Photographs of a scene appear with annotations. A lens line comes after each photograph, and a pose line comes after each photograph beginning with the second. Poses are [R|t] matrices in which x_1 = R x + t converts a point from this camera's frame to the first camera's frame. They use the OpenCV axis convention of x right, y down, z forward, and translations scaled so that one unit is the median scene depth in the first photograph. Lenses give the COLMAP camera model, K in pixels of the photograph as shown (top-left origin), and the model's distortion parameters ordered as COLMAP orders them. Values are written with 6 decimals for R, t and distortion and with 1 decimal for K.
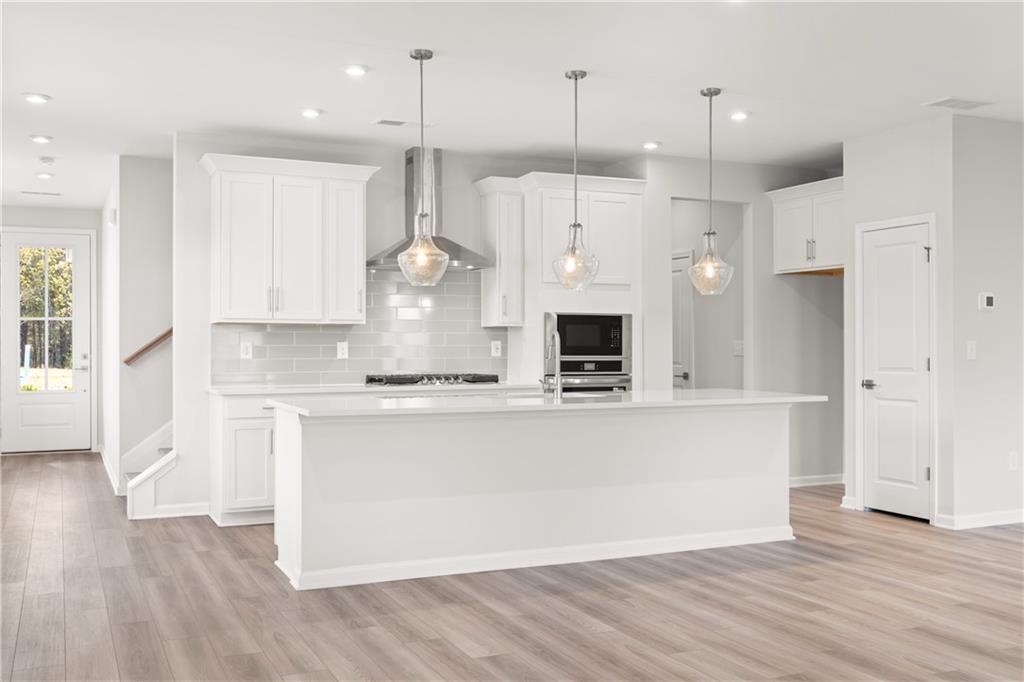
lens RADIAL K [[1003.1, 0, 507.8], [0, 1003.1, 345.5], [0, 0, 1]] dist [-0.002494, 0.000000]
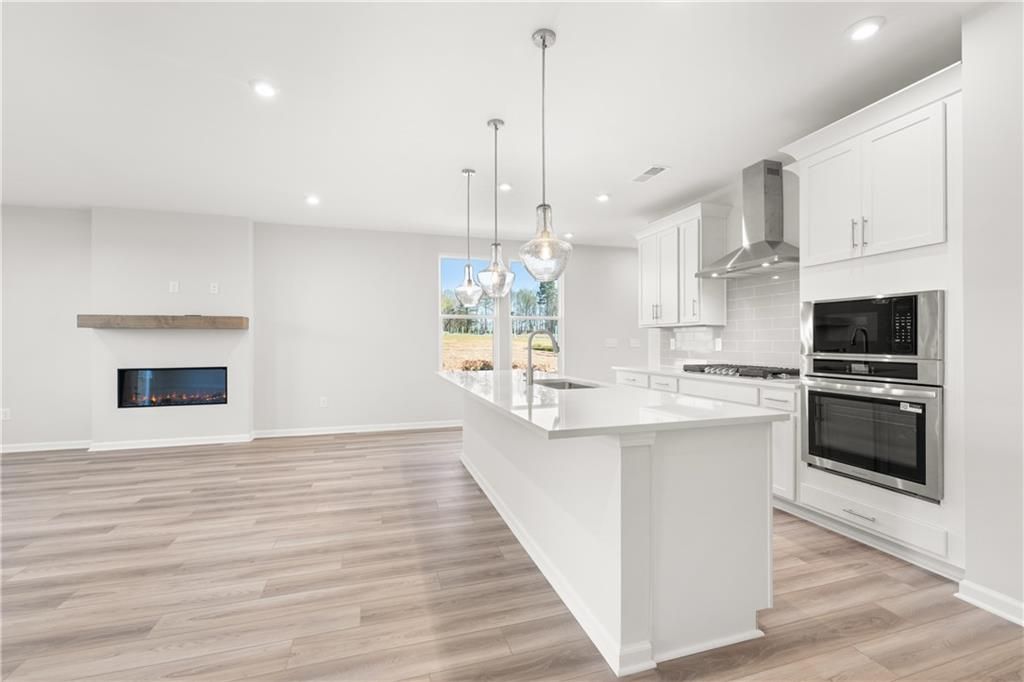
lens RADIAL K [[442.0, 0, 513.1], [0, 442.0, 342.0], [0, 0, 1]] dist [-0.003964, 0.001253]
pose [[-0.127785, 0.000840, -0.991802, 0.455671], [0.002832, 0.999996, 0.000482, 0.000287], [0.991798, -0.002748, -0.127787, 0.813099]]
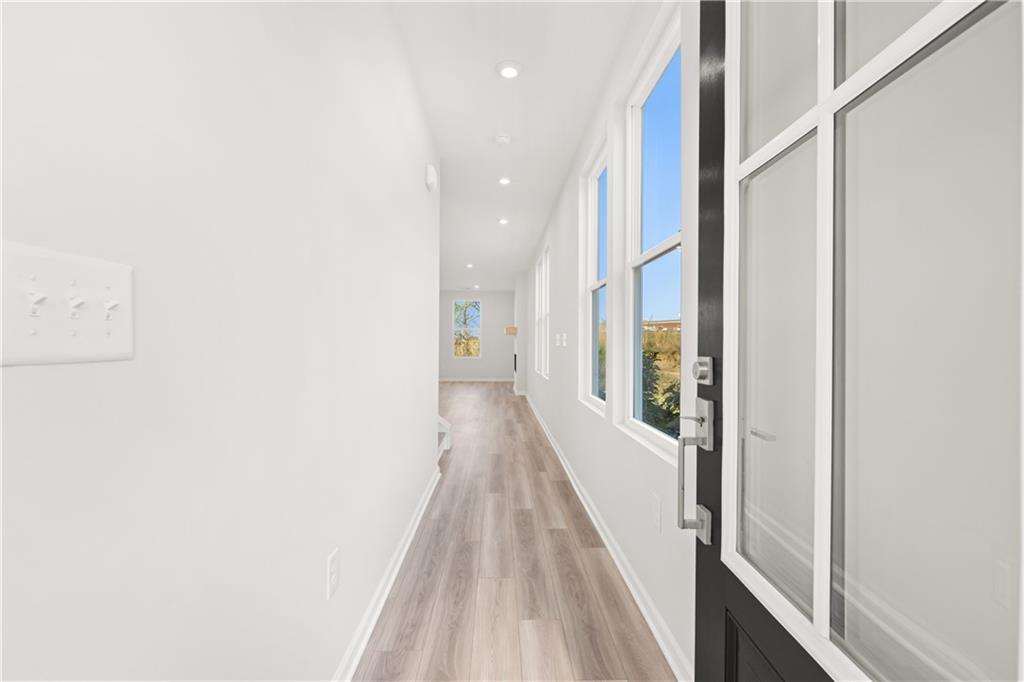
lens RADIAL K [[442.0, 0, 512.1], [0, 442.0, 342.3], [0, 0, 1]] dist [-0.003964, 0.001253]
pose [[-0.925244, -0.001918, 0.379368, -0.661806], [-0.002171, 0.999998, -0.000241, 0.002935], [-0.379366, -0.001047, -0.925246, 1.475409]]
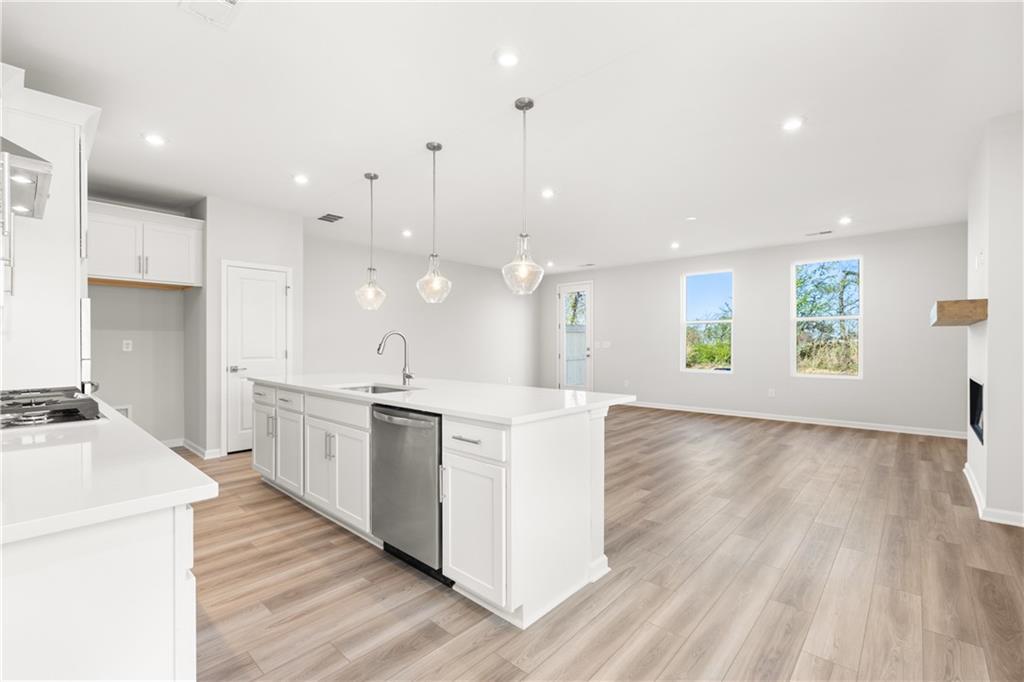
lens RADIAL K [[442.0, 0, 509.4], [0, 442.0, 343.2], [0, 0, 1]] dist [-0.003964, 0.001253]
pose [[-0.389218, 0.000459, 0.921145, -0.393521], [-0.000312, 1.000000, -0.000630, 0.000363], [-0.921146, -0.000532, -0.389218, 0.850542]]
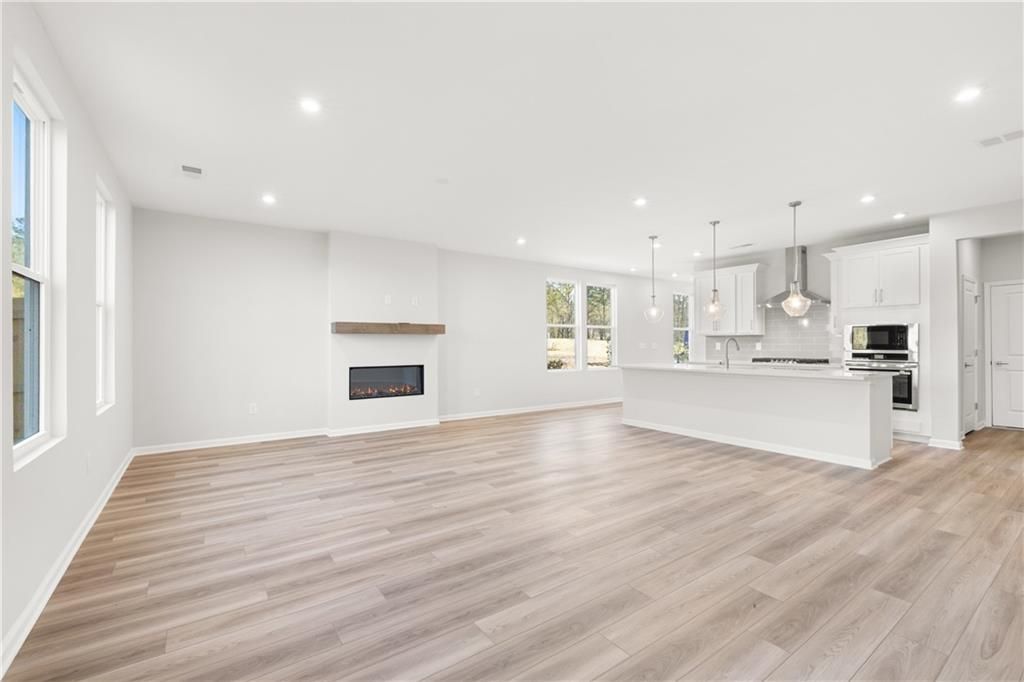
lens RADIAL K [[442.0, 0, 510.4], [0, 442.0, 344.8], [0, 0, 1]] dist [-0.003964, 0.001253]
pose [[0.184195, -0.000145, -0.982890, 0.708286], [0.002590, 0.999997, 0.000338, -0.000392], [0.982886, -0.002608, 0.184195, 0.277947]]
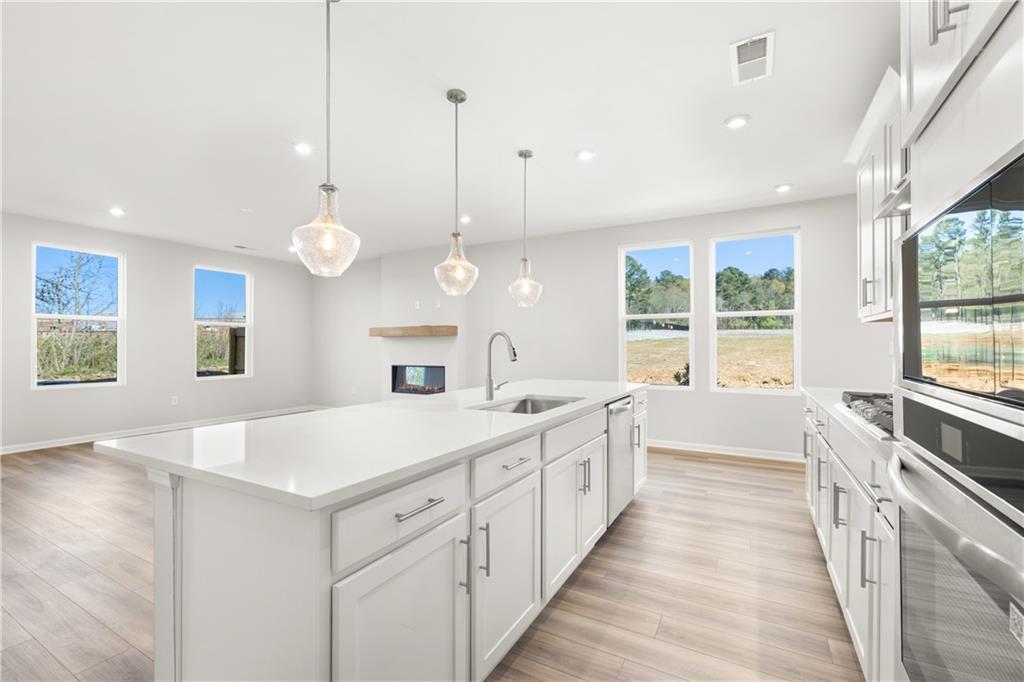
lens RADIAL K [[442.0, 0, 510.6], [0, 442.0, 343.5], [0, 0, 1]] dist [-0.003964, 0.001253]
pose [[-0.810333, -0.001413, -0.585968, 0.224585], [0.002107, 0.999984, -0.005325, -0.001069], [0.585966, -0.005550, -0.810317, 1.057844]]
